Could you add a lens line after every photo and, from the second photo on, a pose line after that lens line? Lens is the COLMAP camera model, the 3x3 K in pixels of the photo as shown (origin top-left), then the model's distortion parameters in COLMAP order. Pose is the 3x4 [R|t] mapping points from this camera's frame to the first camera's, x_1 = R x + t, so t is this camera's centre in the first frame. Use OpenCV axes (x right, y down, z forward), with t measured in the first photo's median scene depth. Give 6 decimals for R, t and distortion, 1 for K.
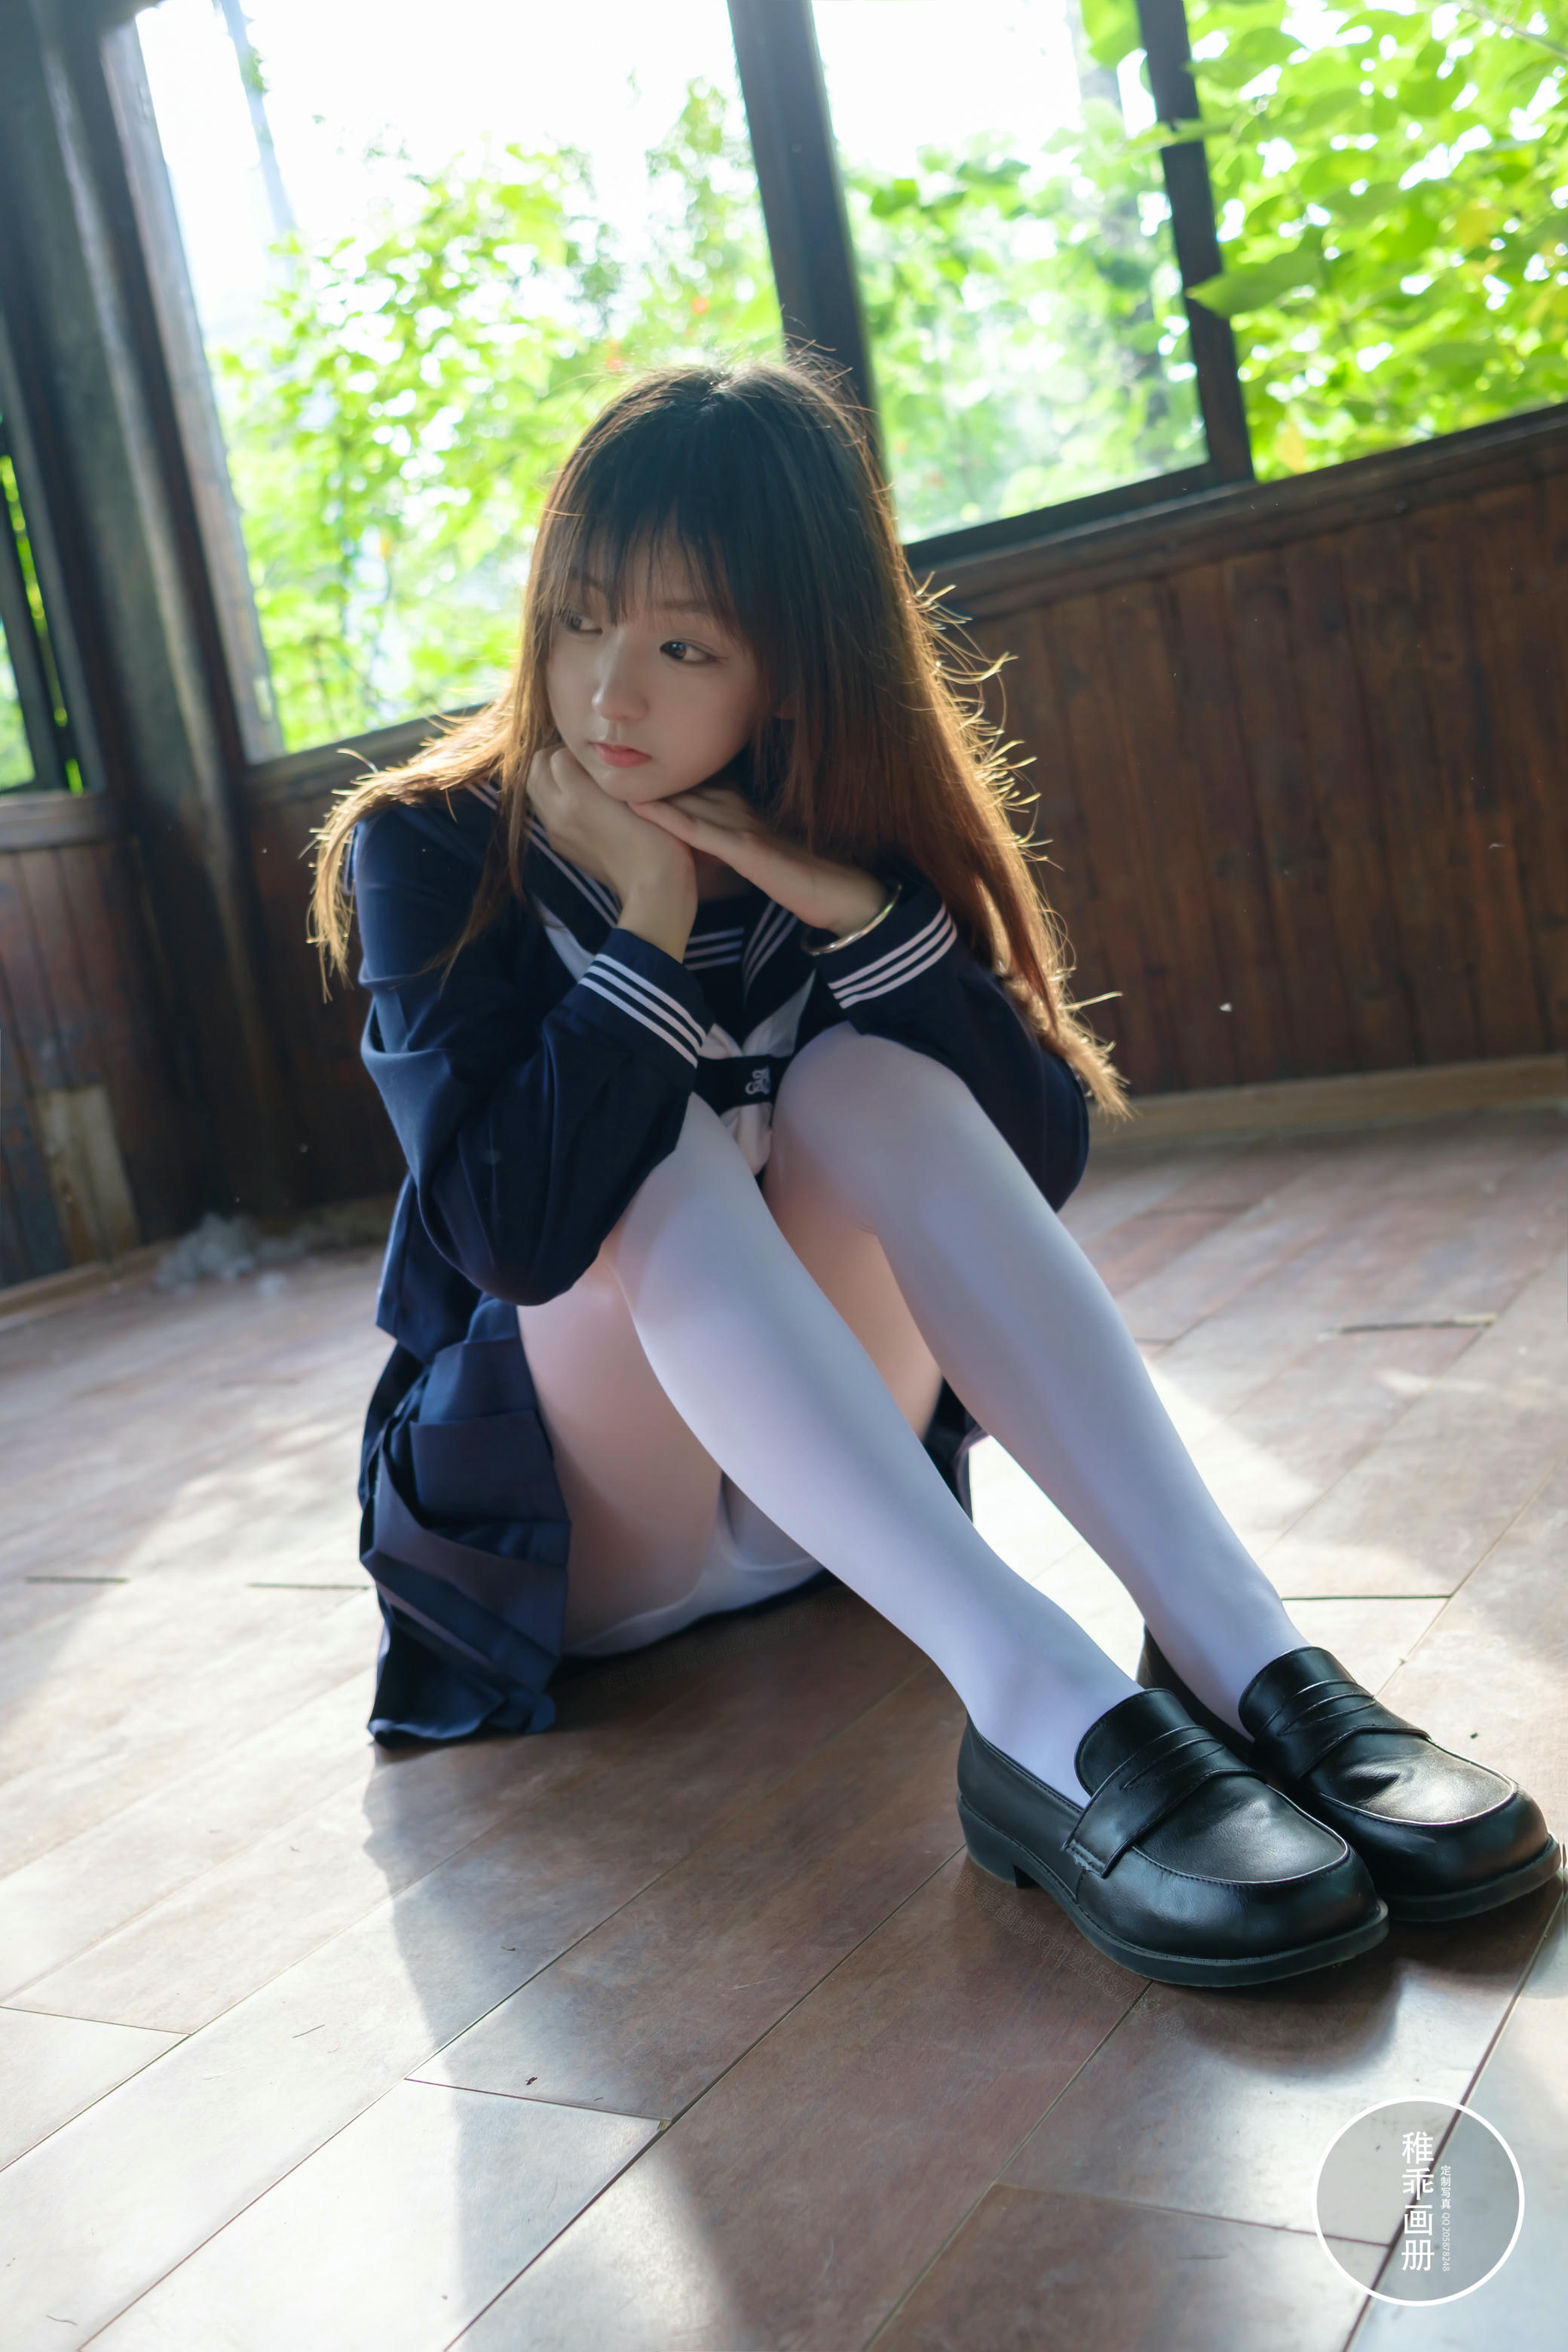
lens RADIAL K [[2221.0, 0, 784.0], [0, 2221.0, 1176.0], [0, 0, 1]] dist [-0.101640, 0.249975]
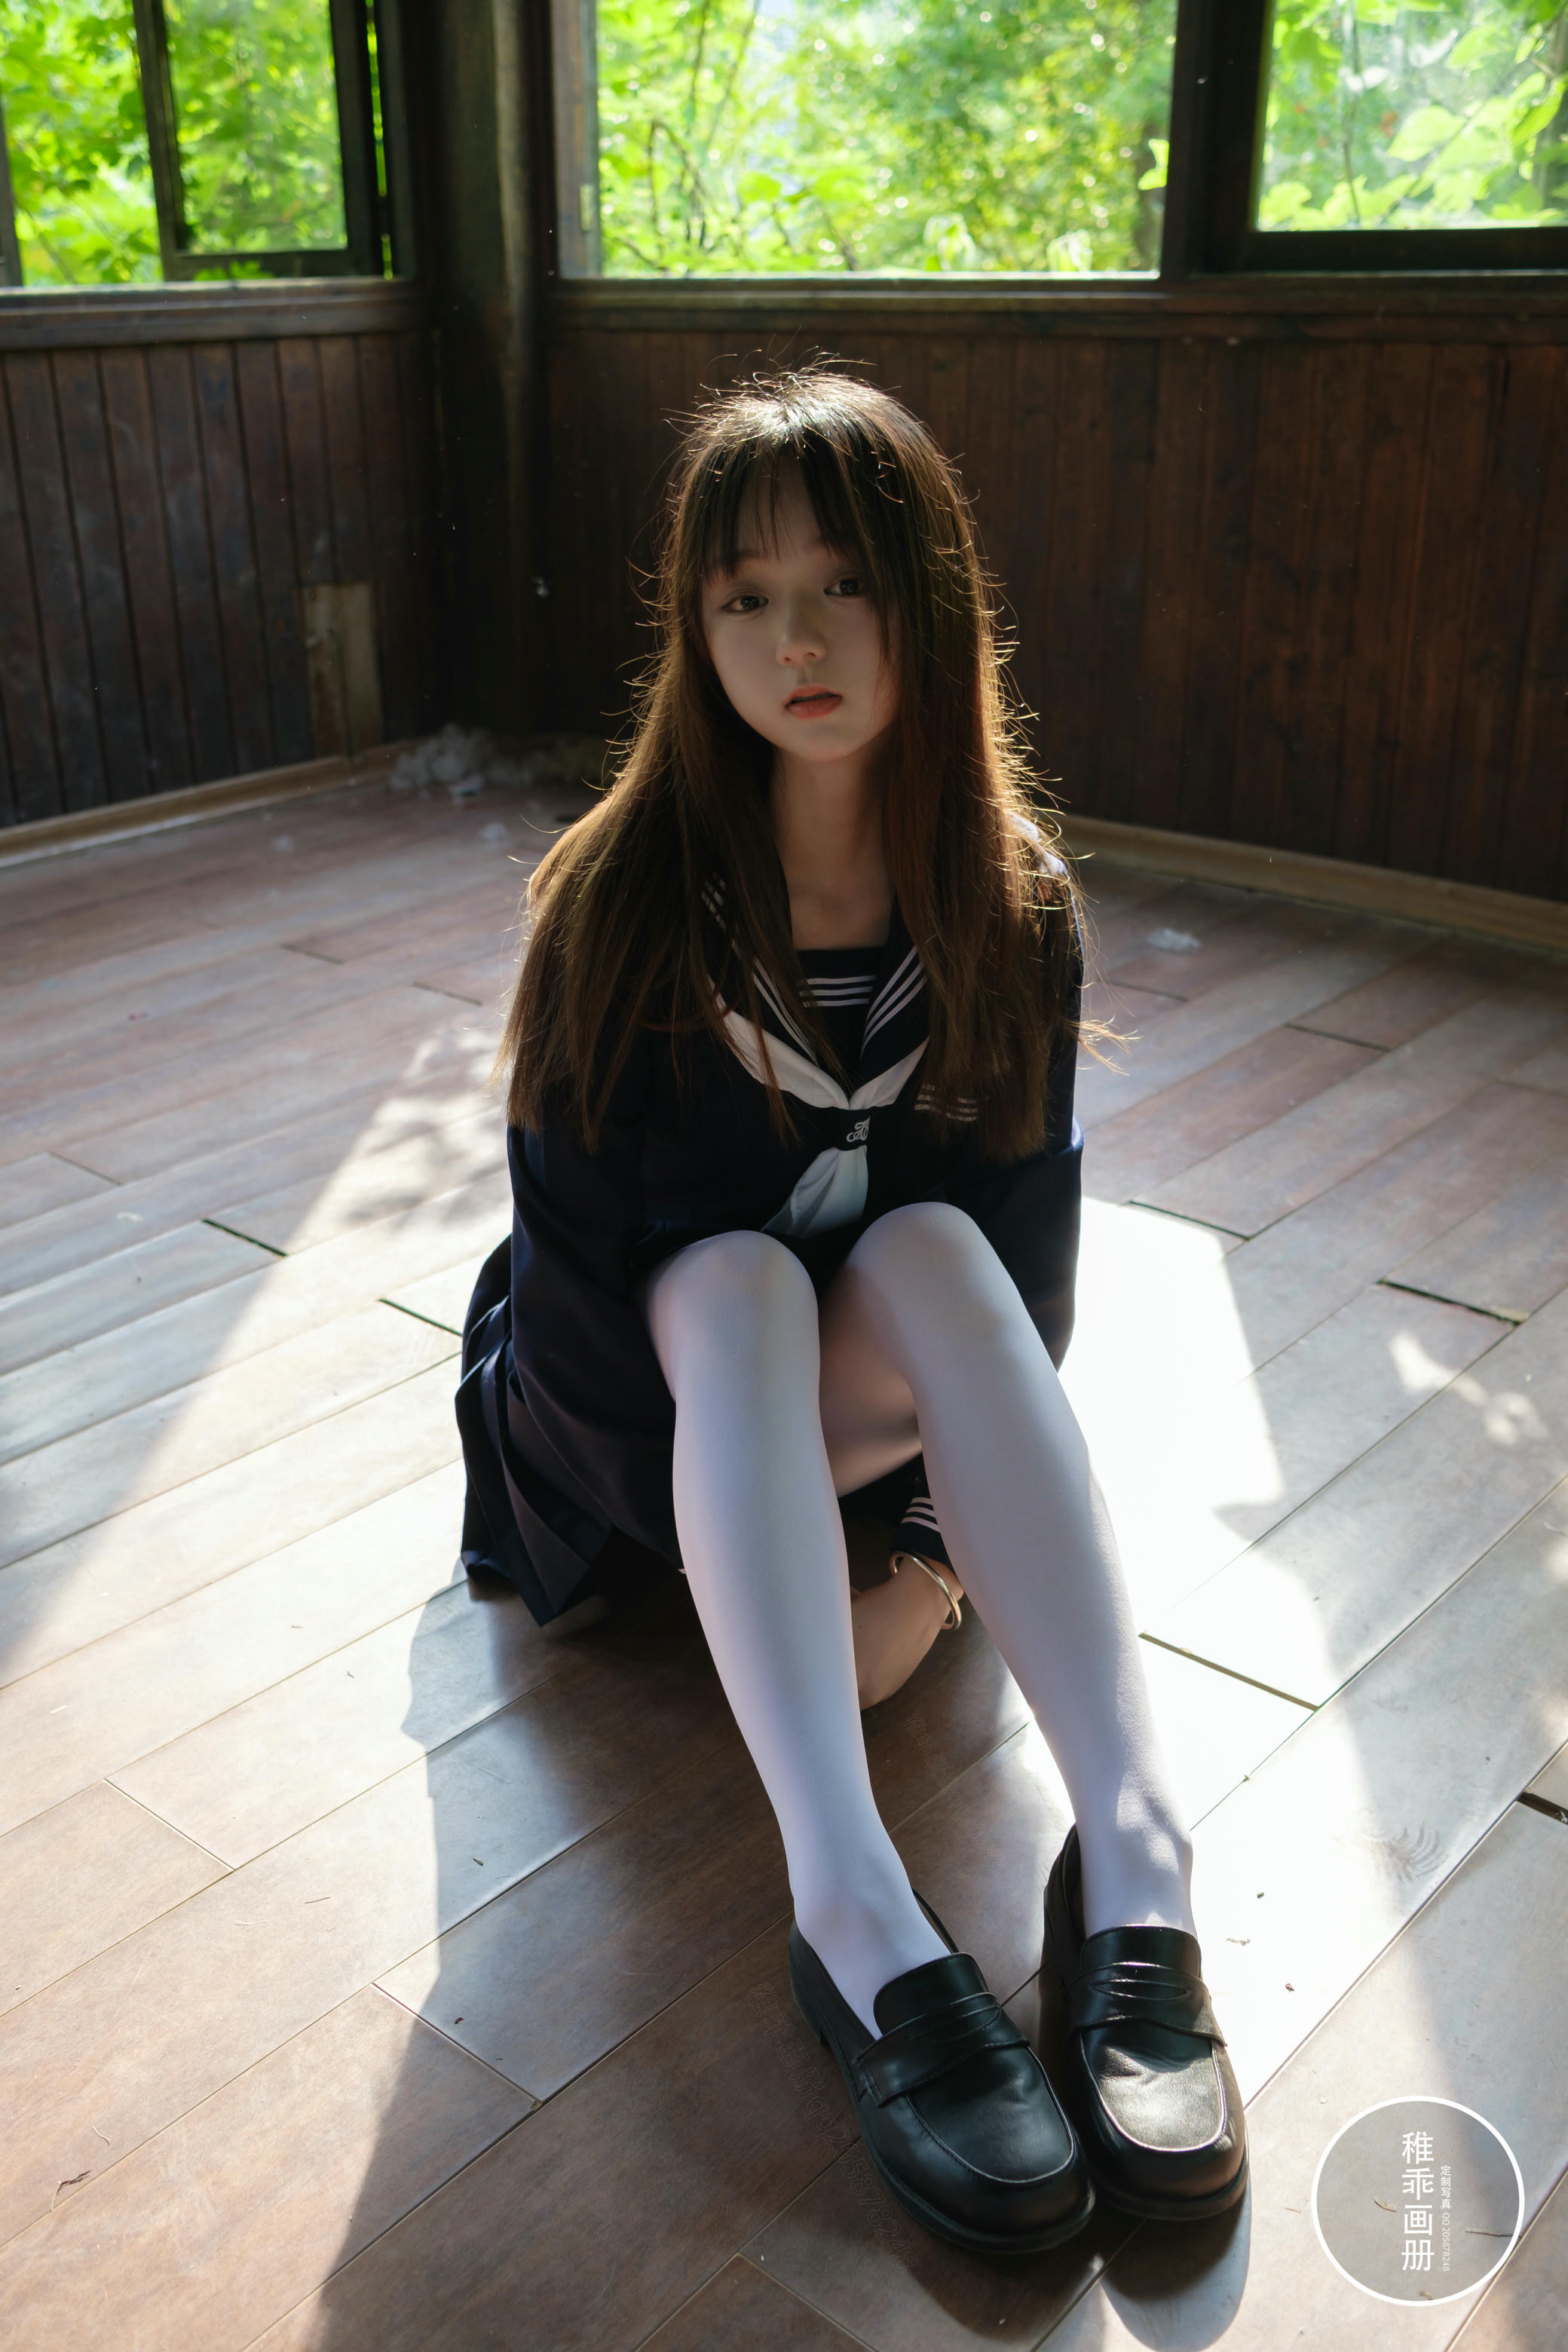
lens RADIAL K [[2221.0, 0, 784.0], [0, 2221.0, 1176.0], [0, 0, 1]] dist [-0.101640, 0.249975]
pose [[0.971901, 0.224850, -0.069655, 0.013612], [-0.196085, 0.937064, 0.288898, -0.120924], [0.130230, -0.267122, 0.954823, -0.031760]]
